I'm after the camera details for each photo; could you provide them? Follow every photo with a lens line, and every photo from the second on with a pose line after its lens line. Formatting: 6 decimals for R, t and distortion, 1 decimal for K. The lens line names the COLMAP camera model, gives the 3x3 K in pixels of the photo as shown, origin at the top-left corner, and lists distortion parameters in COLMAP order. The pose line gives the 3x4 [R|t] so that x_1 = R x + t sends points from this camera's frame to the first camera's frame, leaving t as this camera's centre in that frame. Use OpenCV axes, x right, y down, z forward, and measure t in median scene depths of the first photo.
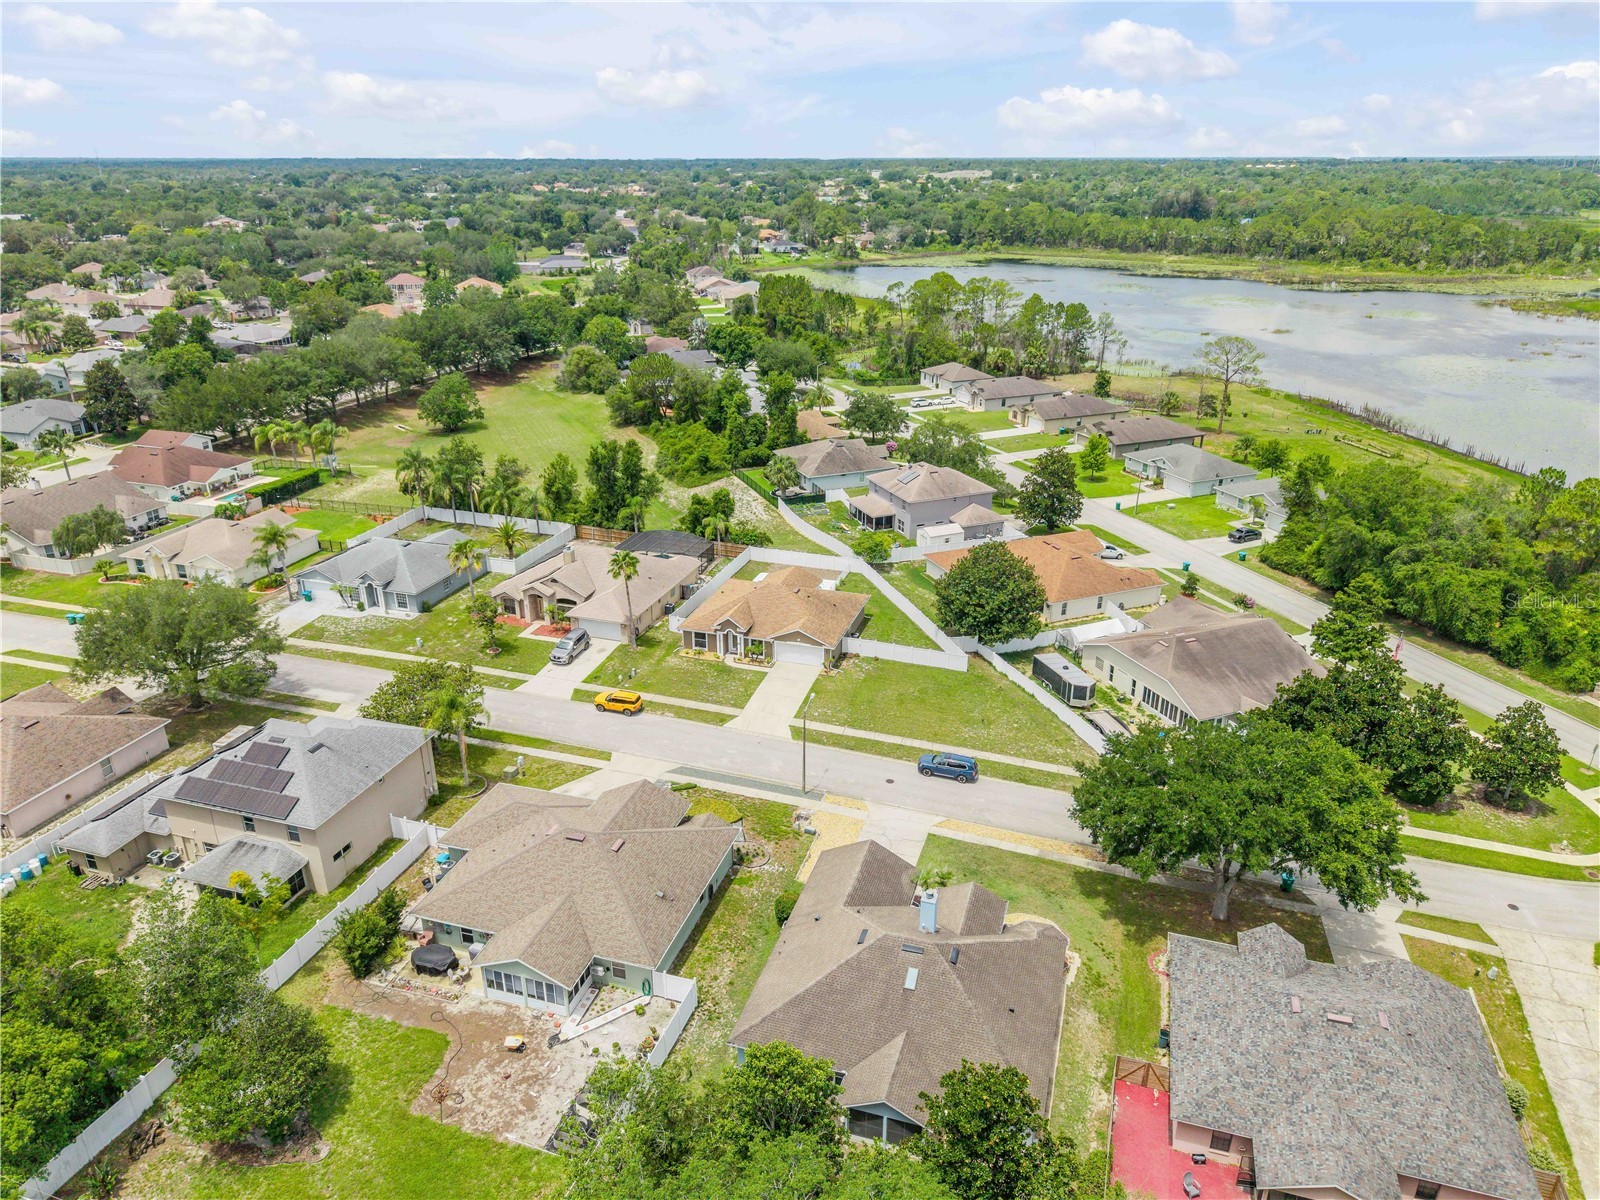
lens RADIAL K [[1067.8, 0, 800.0], [0, 1067.8, 600.0], [0, 0, 1]] dist [0.005699, -0.002568]
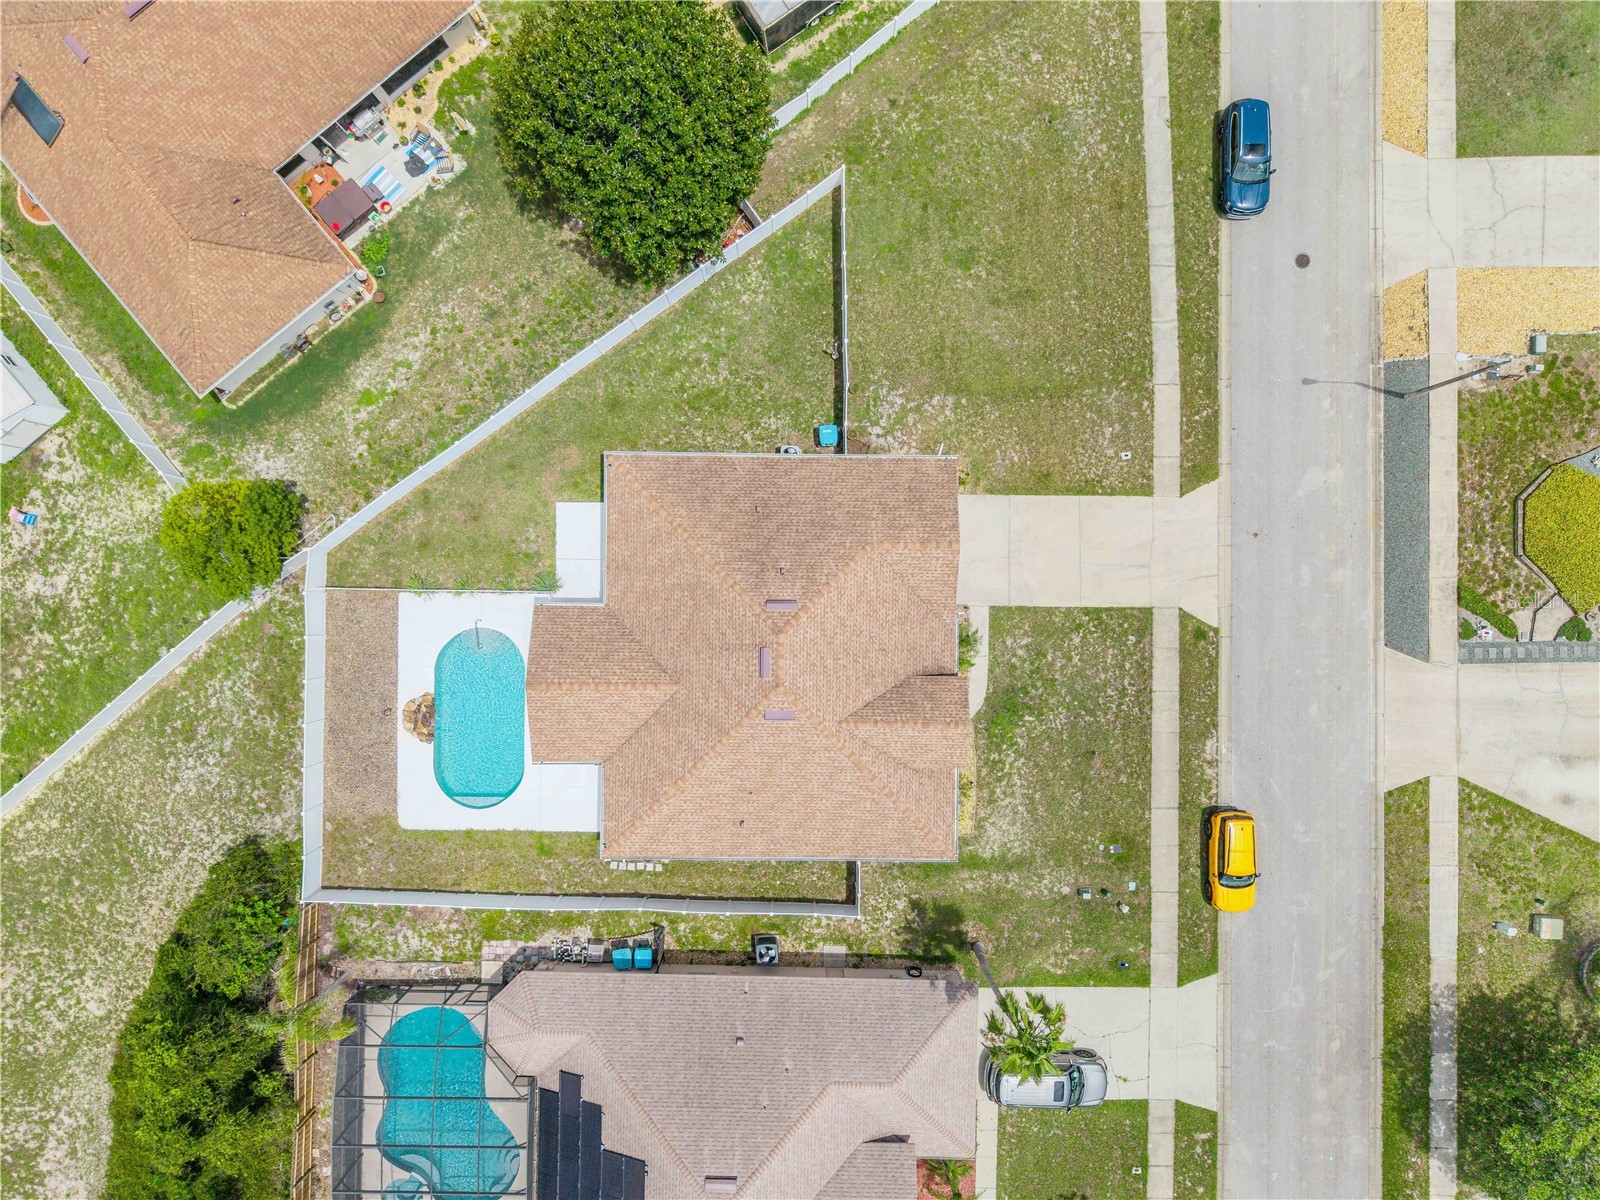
lens RADIAL K [[1067.8, 0, 800.0], [0, 1067.8, 600.0], [0, 0, 1]] dist [0.005699, -0.002568]
pose [[-0.292785, -0.956135, -0.009127, 0.000220], [0.363234, -0.120048, 0.923931, -0.296249], [-0.884499, 0.267198, 0.382449, 0.719304]]
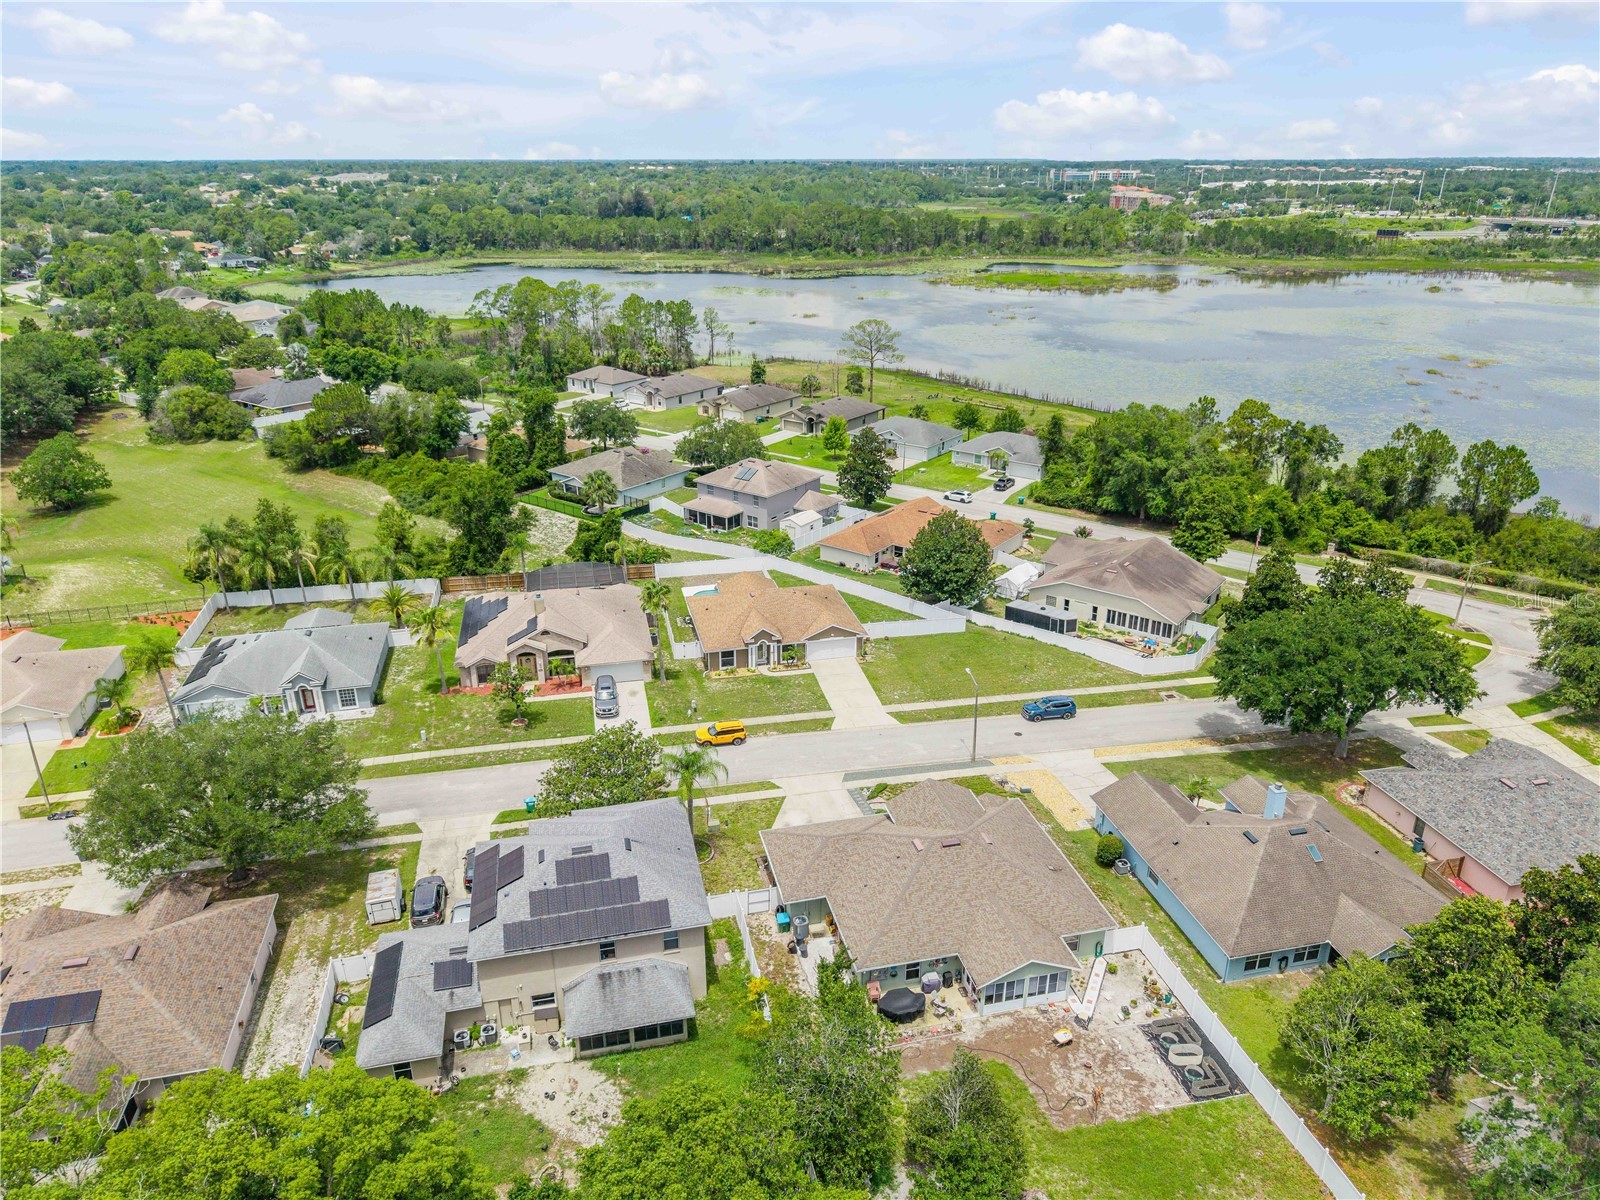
lens RADIAL K [[1067.8, 0, 800.0], [0, 1067.8, 600.0], [0, 0, 1]] dist [0.005699, -0.002568]
pose [[0.861128, -0.194406, 0.469749, -0.398802], [0.195213, 0.979607, 0.047553, -0.039577], [-0.469415, 0.050752, 0.881518, 0.093689]]
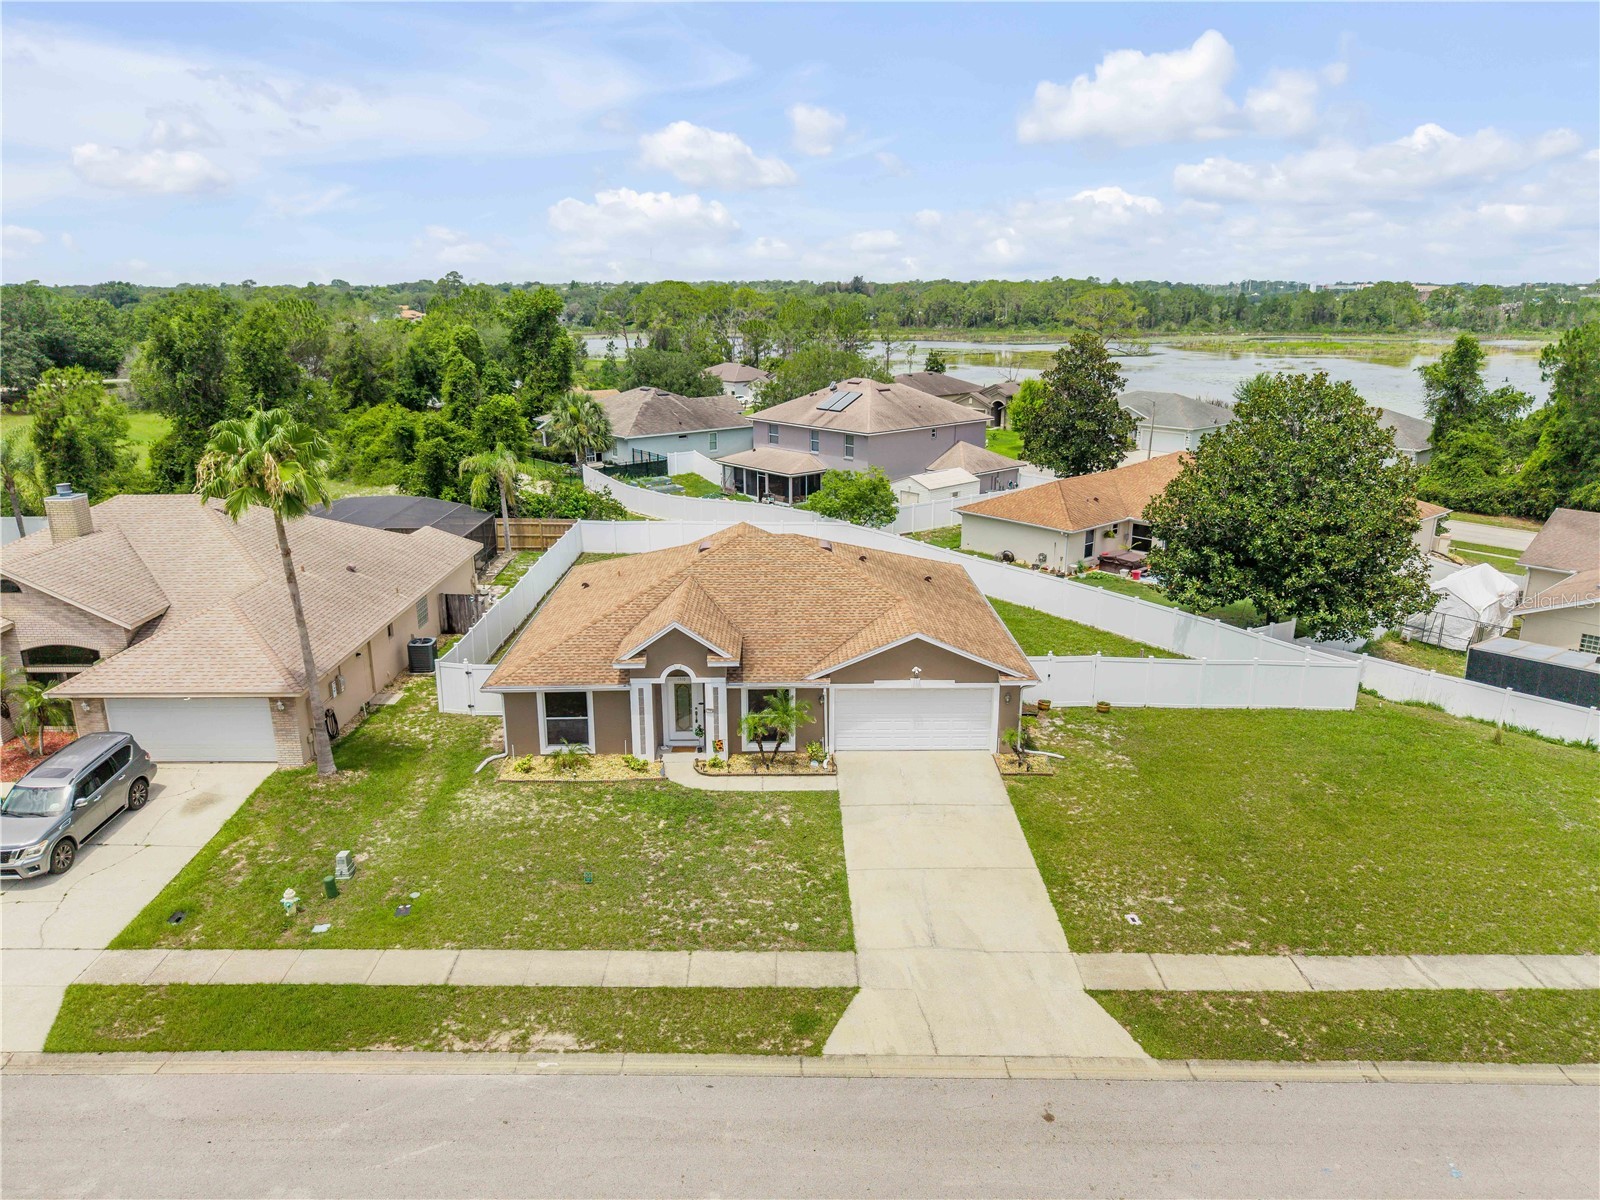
lens RADIAL K [[1078.9, 0, 800.0], [0, 1078.9, 600.0], [0, 0, 1]] dist [-0.003097, -0.002899]
pose [[0.947763, -0.089114, 0.306275, -0.100195], [0.123092, 0.987986, -0.093441, 0.033807], [-0.294269, 0.126260, 0.947346, 0.572797]]
